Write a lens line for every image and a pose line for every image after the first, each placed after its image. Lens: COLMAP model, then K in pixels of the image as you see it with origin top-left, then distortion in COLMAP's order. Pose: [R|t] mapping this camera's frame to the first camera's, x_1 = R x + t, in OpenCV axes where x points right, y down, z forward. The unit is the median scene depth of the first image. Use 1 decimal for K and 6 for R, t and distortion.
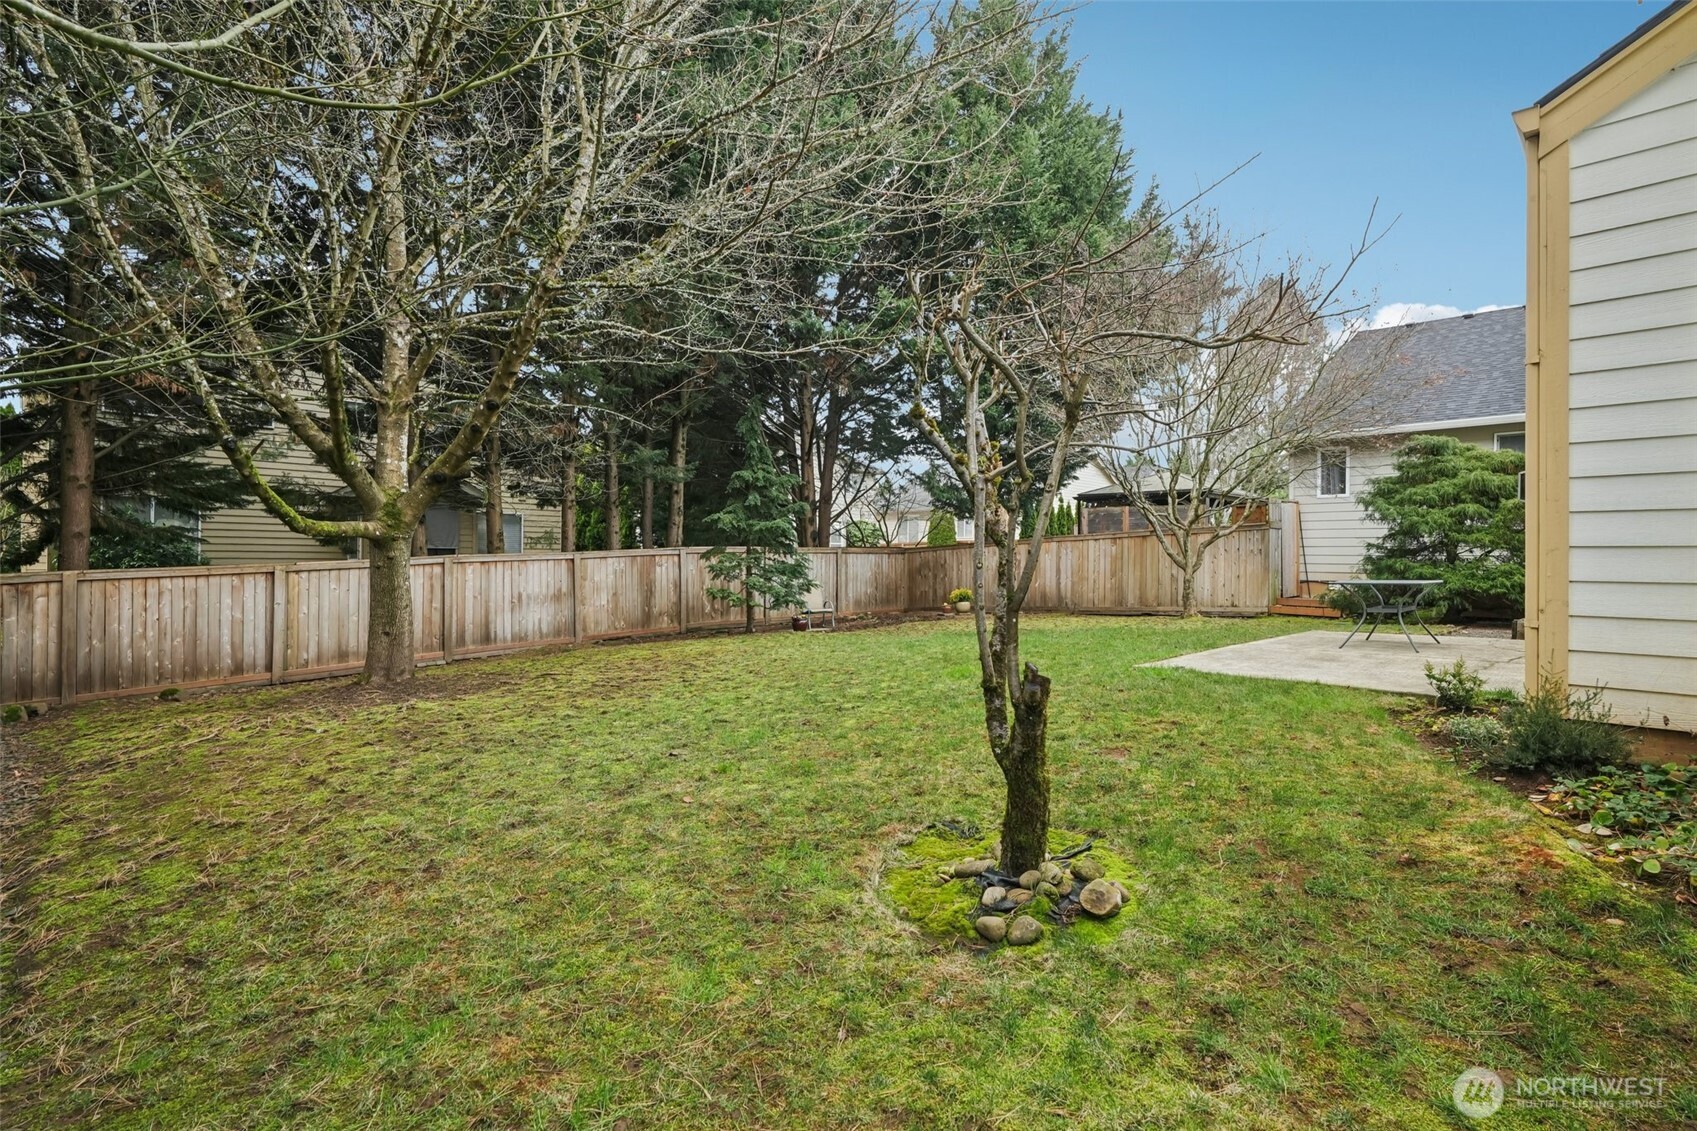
lens RADIAL K [[829.5, 0, 849.9], [0, 829.5, 559.7], [0, 0, 1]] dist [-0.006136, -0.000208]
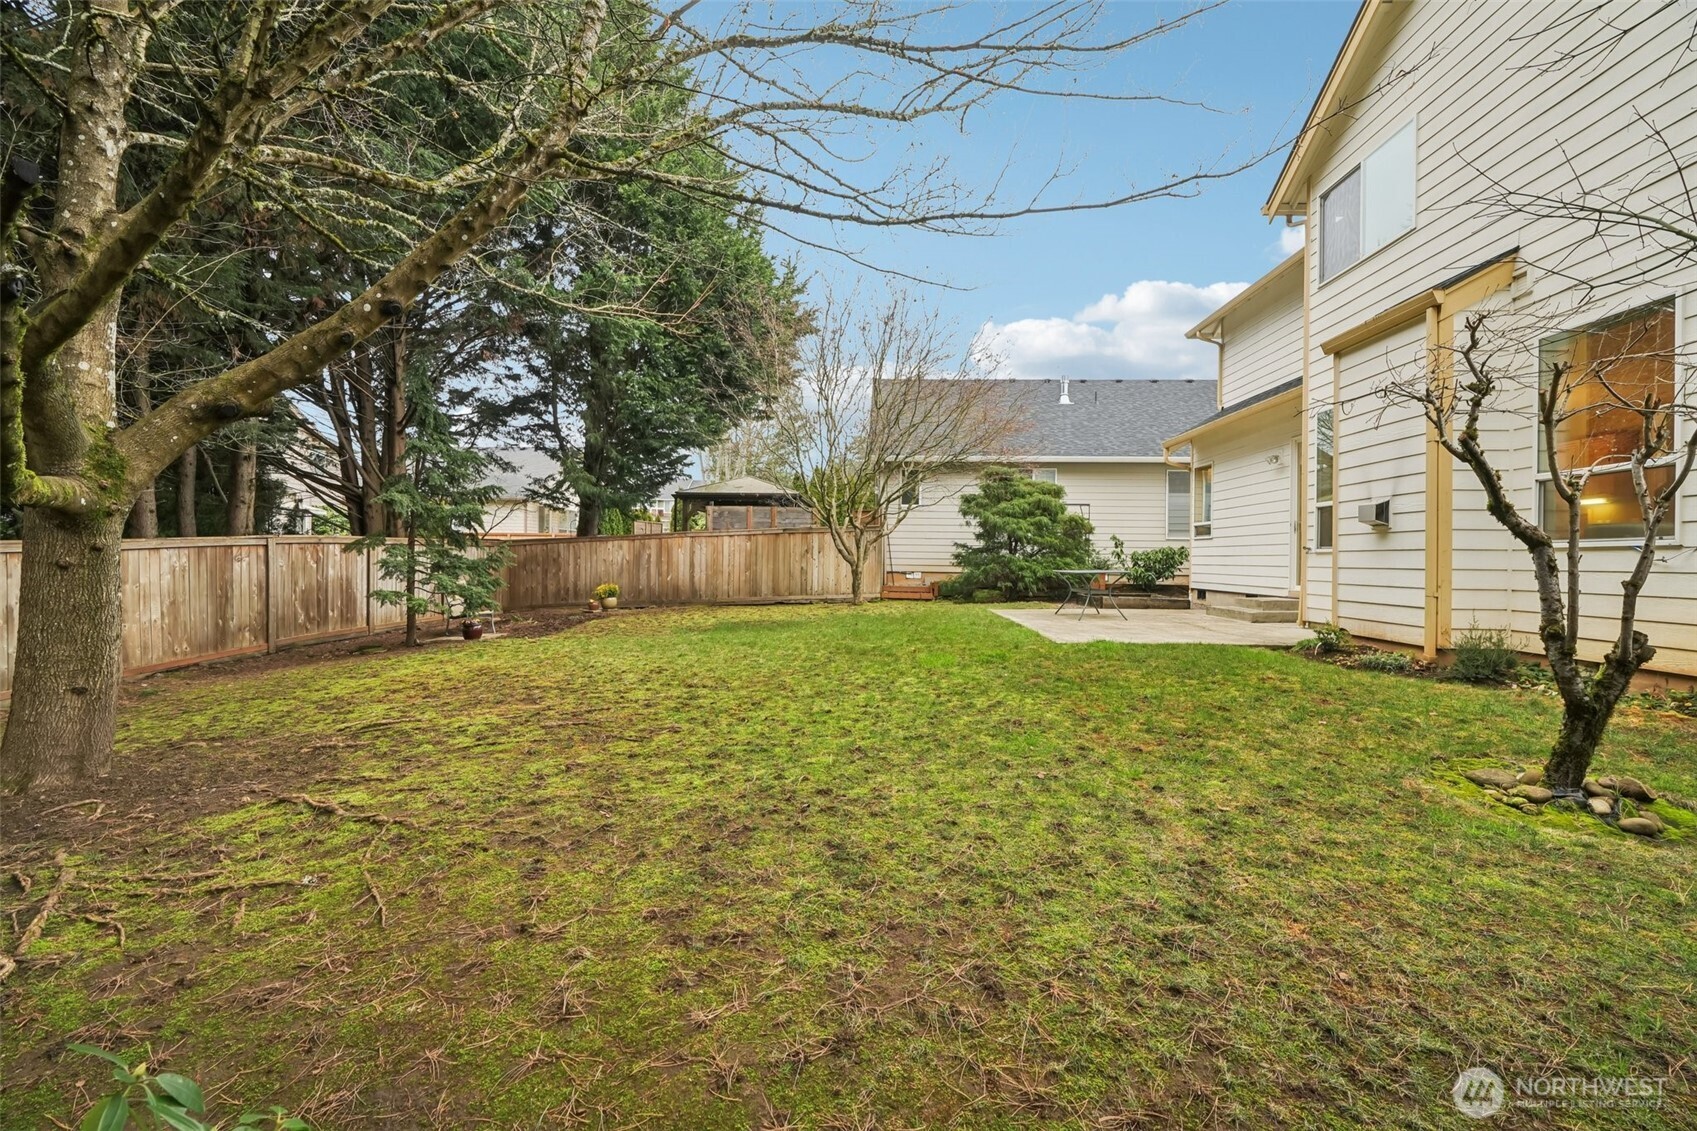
lens RADIAL K [[771.3, 0, 844.4], [0, 771.3, 566.9], [0, 0, 1]] dist [0.000692, 0.000007]
pose [[0.739804, -0.007477, 0.672781, -0.304832], [-0.004361, 0.999864, 0.015907, -0.000228], [-0.672808, -0.014702, 0.739671, 0.174433]]
